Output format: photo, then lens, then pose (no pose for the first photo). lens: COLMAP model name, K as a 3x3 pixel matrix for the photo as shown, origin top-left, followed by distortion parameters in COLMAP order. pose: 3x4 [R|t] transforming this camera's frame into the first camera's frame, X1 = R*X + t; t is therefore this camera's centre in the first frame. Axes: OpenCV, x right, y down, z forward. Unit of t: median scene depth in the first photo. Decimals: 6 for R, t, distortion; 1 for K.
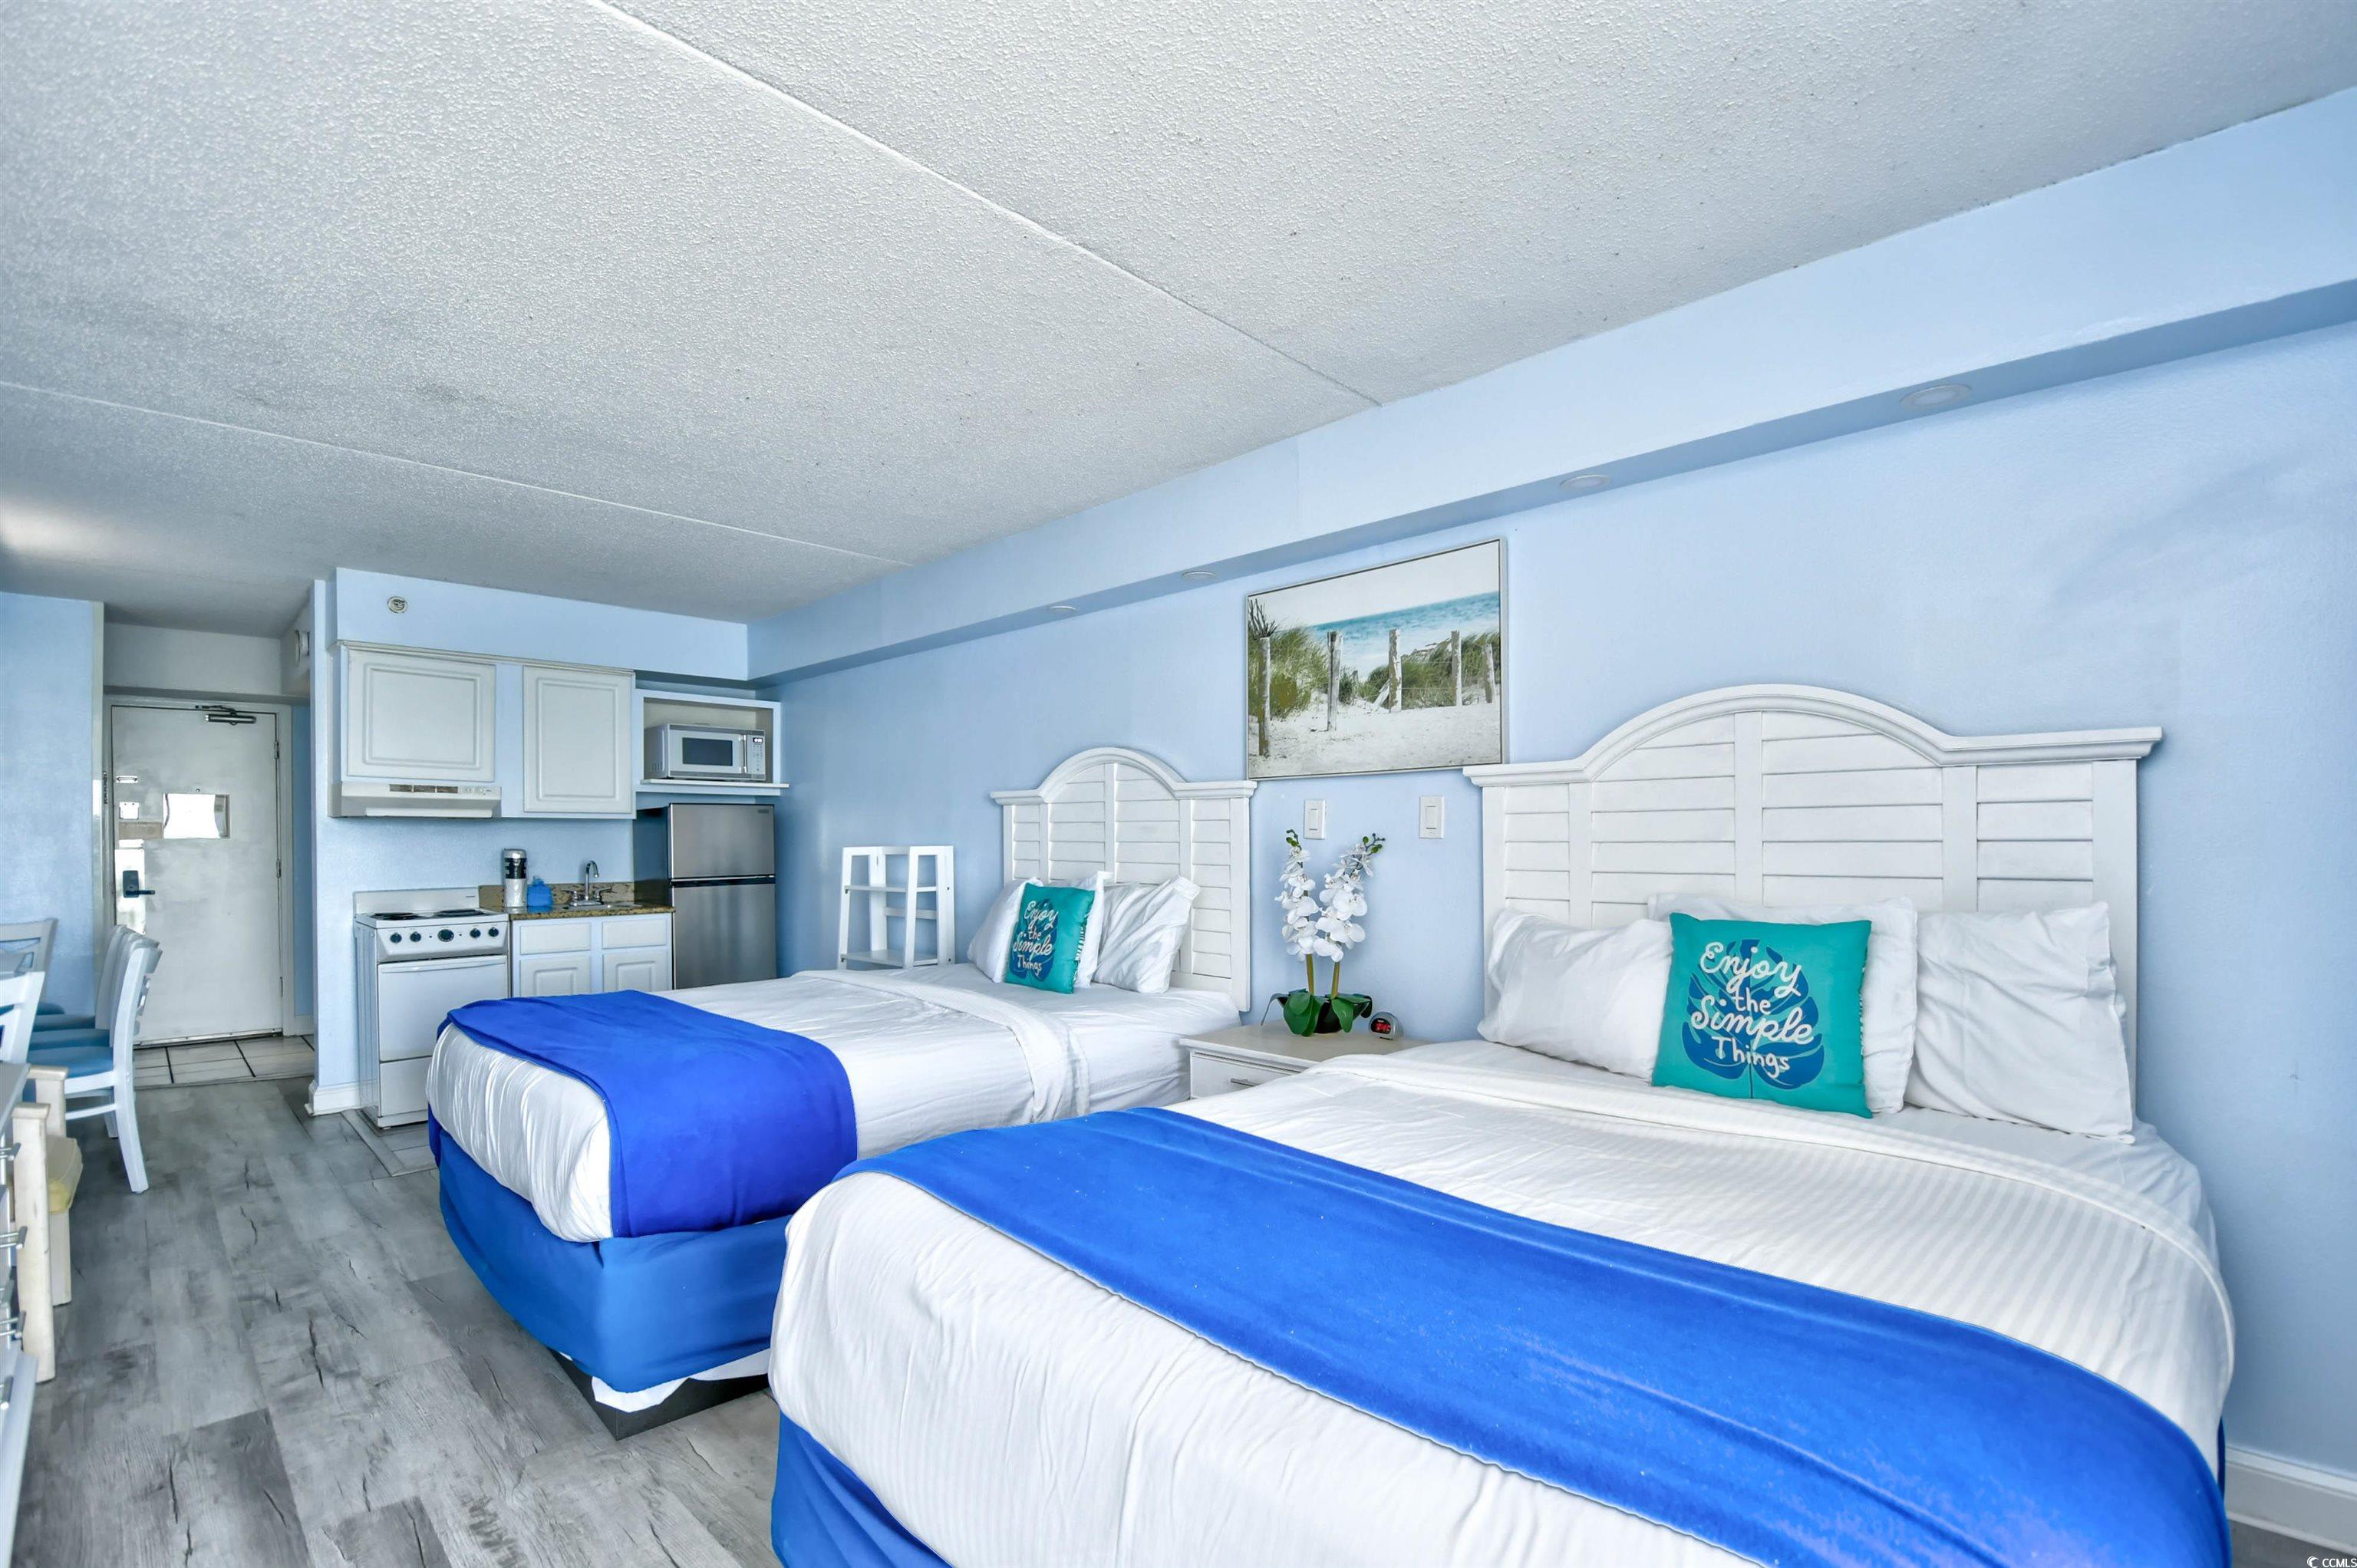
lens RADIAL K [[1044.4, 0, 1205.9], [0, 1044.4, 846.1], [0, 0, 1]] dist [0.000443, -0.018535]
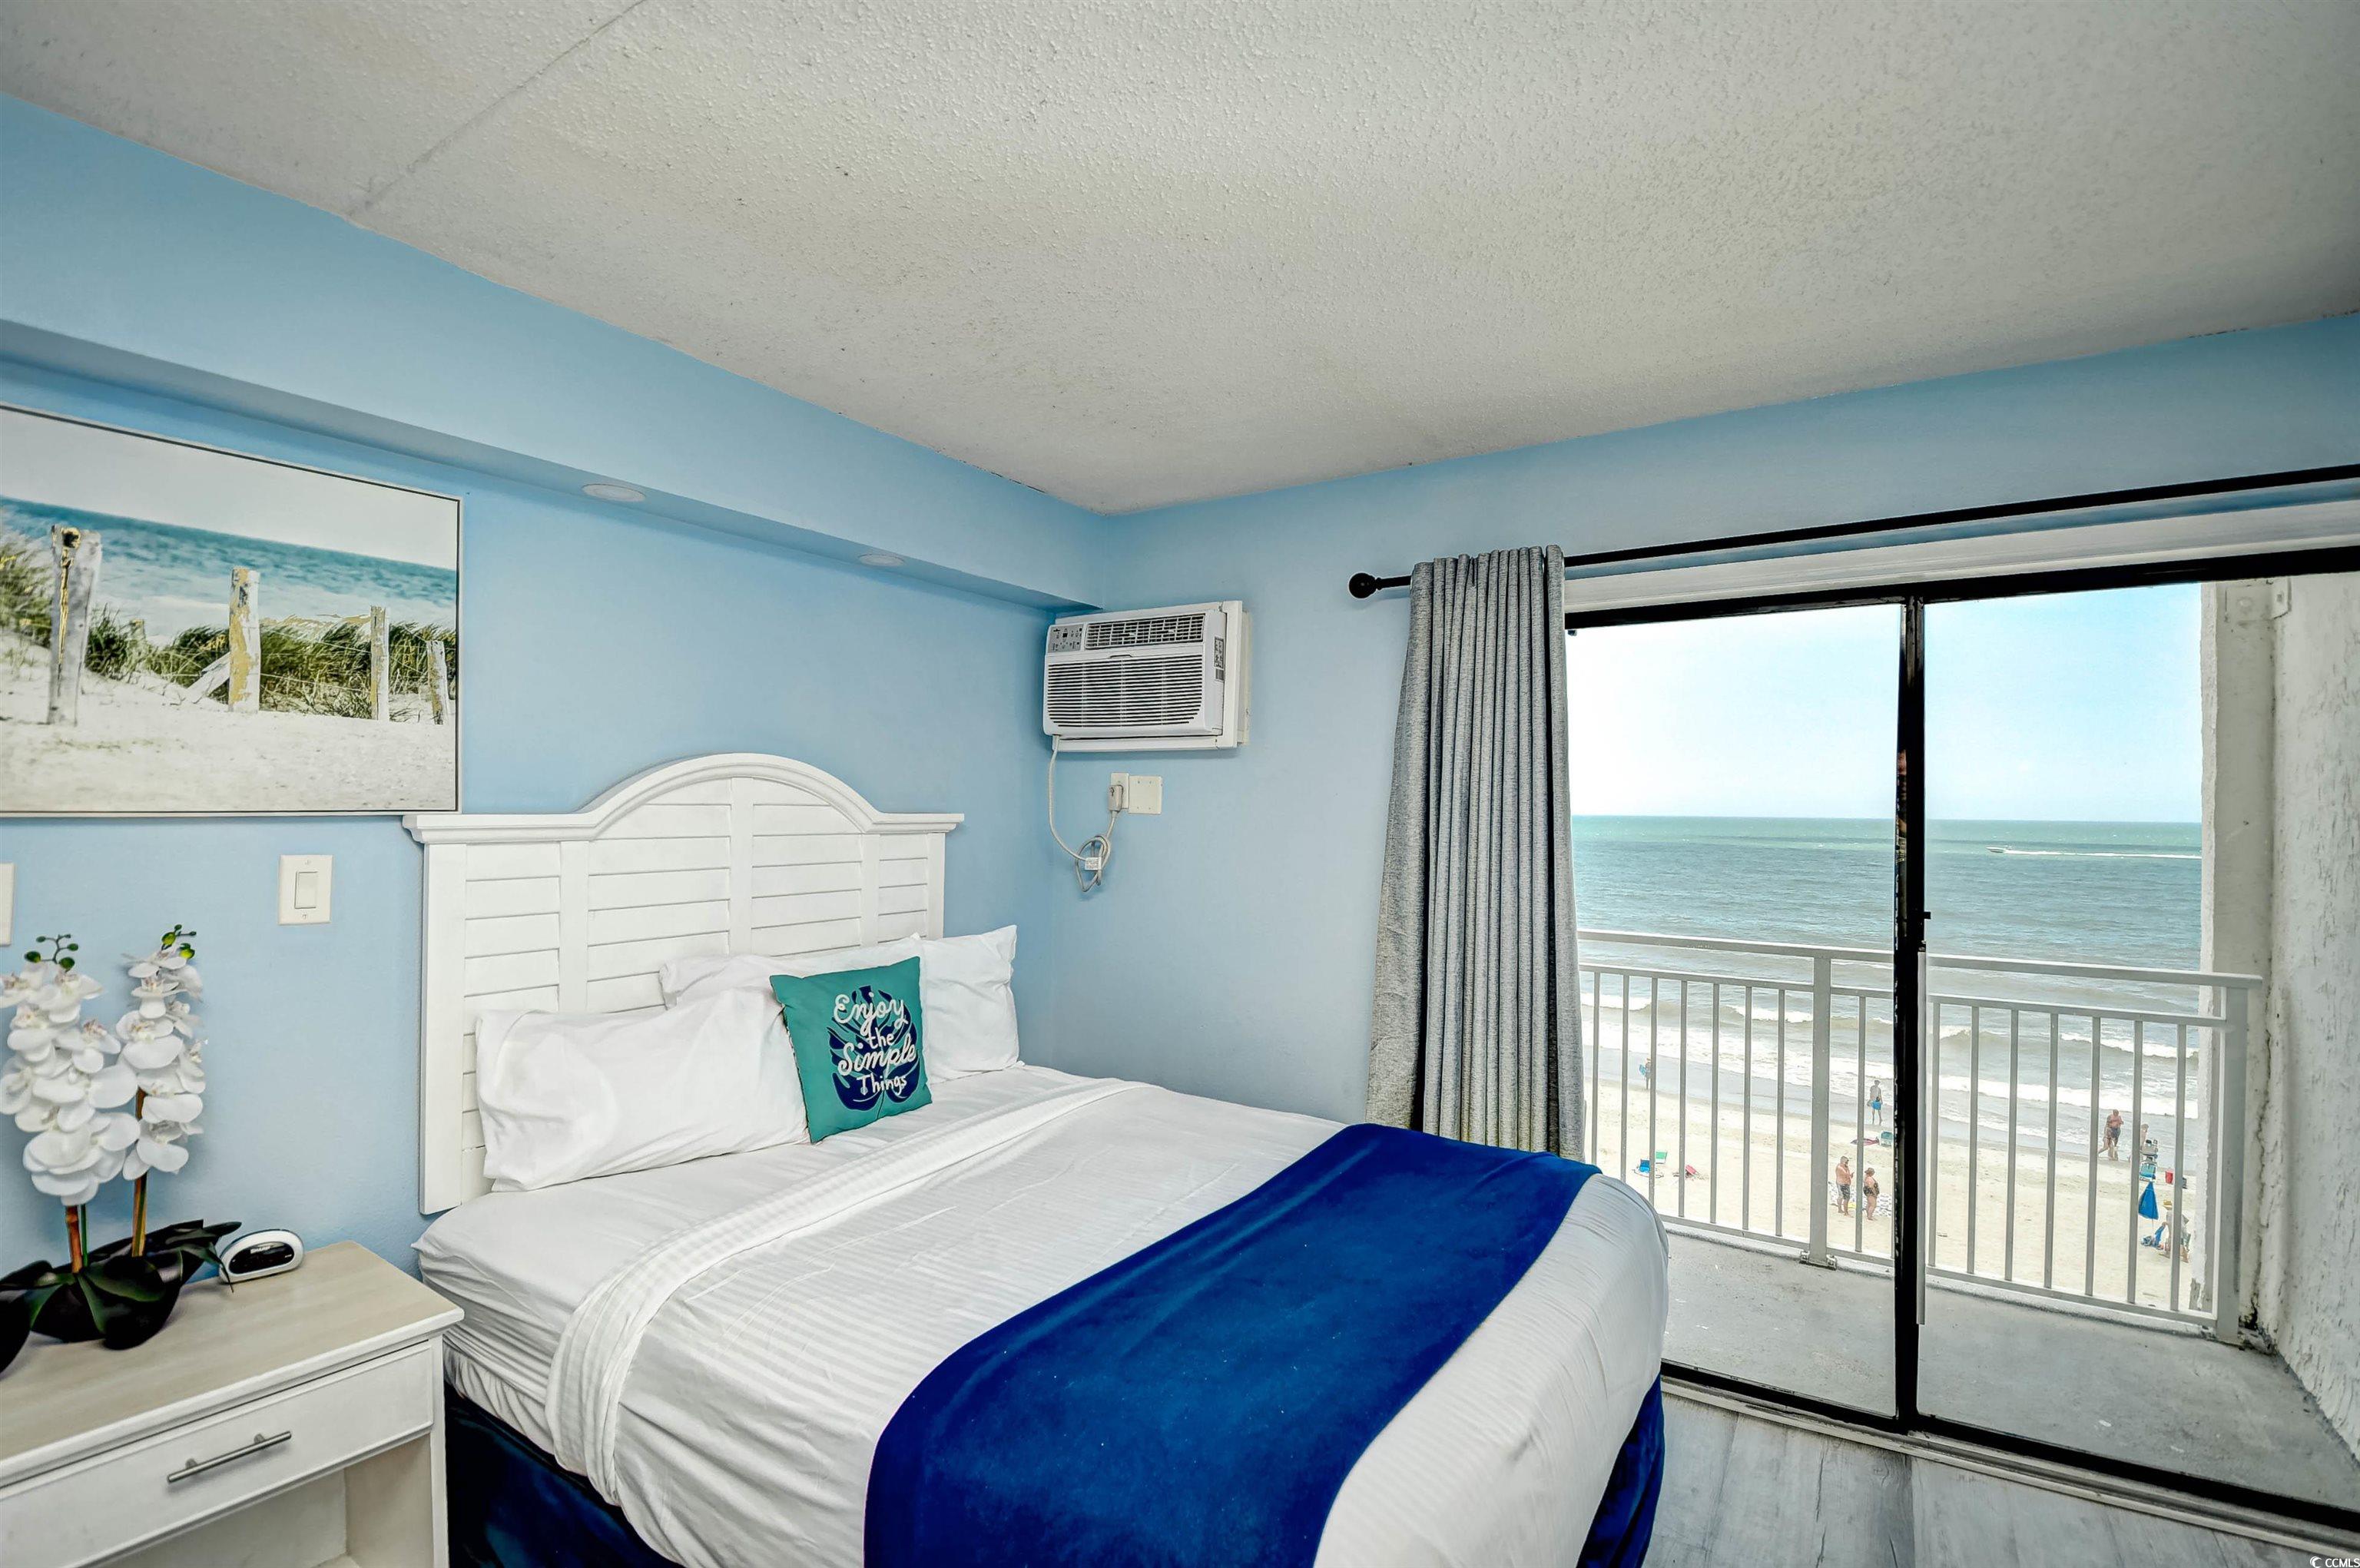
lens RADIAL K [[1062.2, 0, 1115.7], [0, 1062.2, 815.3], [0, 0, 1]] dist [-0.015415, -0.000383]
pose [[-0.150814, -0.009791, 0.988514, -0.323133], [-0.002453, 0.999952, 0.009530, -0.053289], [-0.988559, -0.000987, -0.150831, 0.418506]]
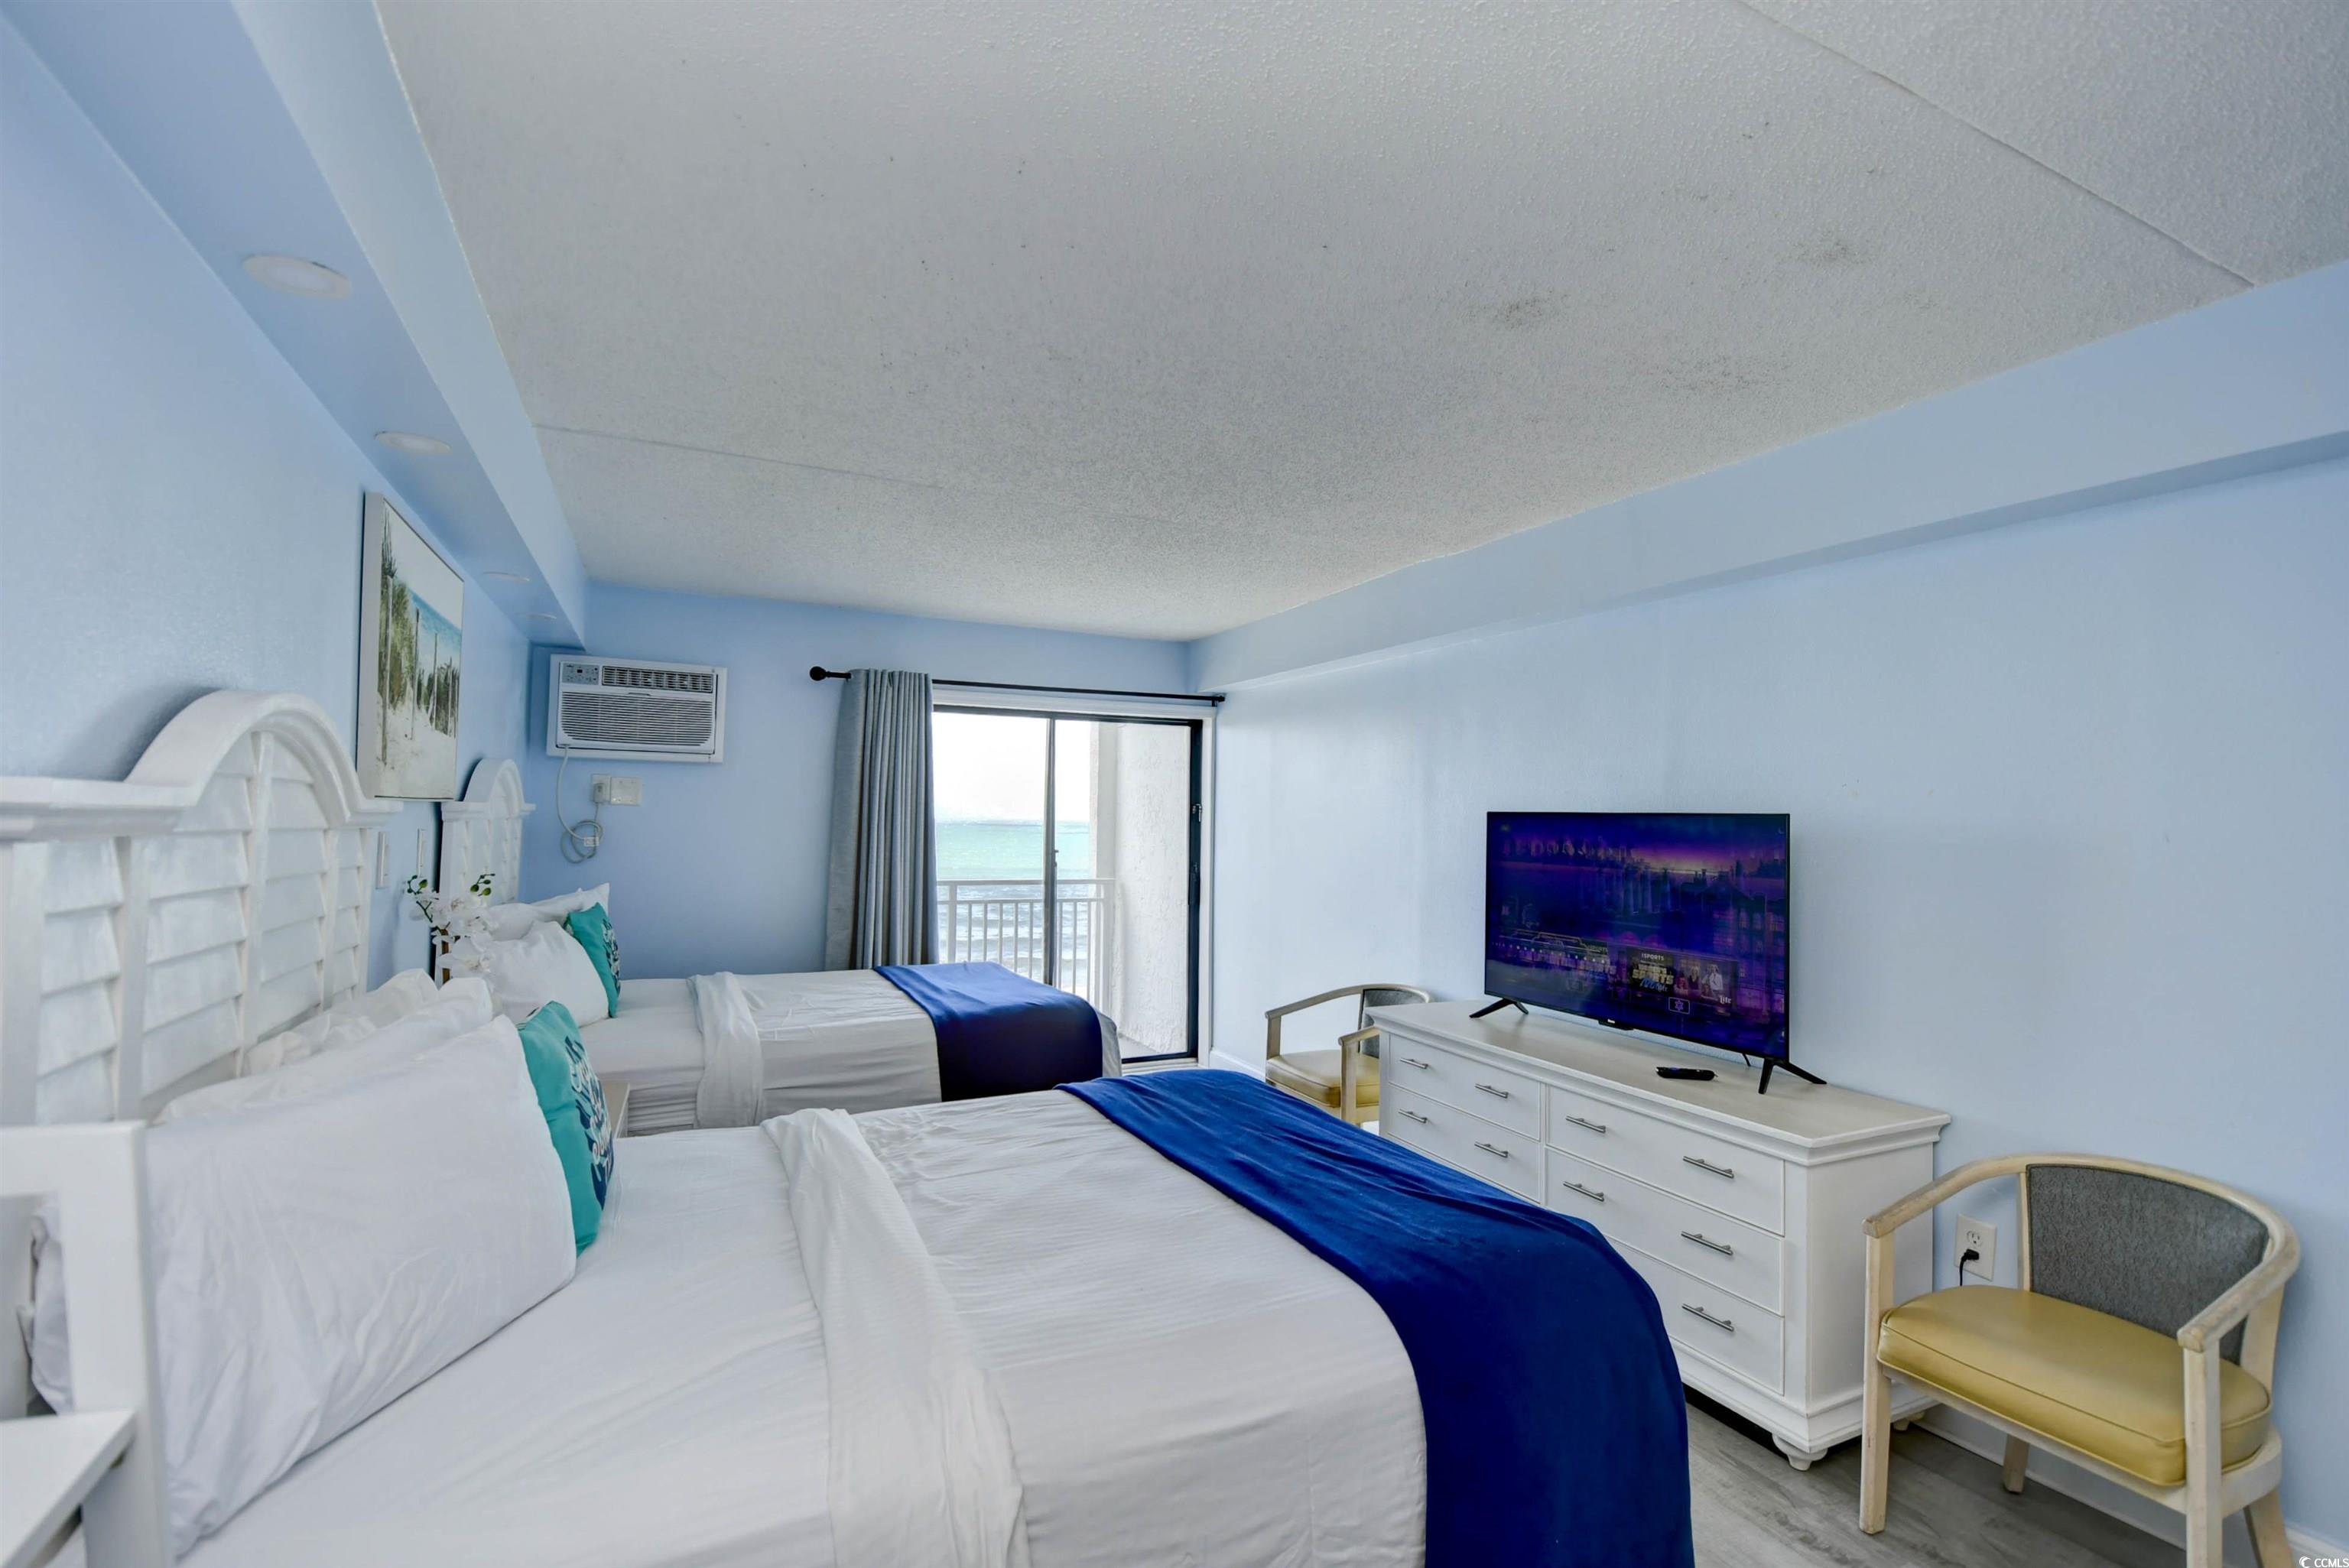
lens RADIAL K [[1071.0, 0, 1184.1], [0, 1071.0, 809.6], [0, 0, 1]] dist [-0.000792, -0.000048]
pose [[-0.934457, -0.006185, 0.356023, -0.465330], [-0.007278, 0.999972, -0.001731, -0.046307], [-0.356003, -0.004209, -0.934475, 1.100755]]
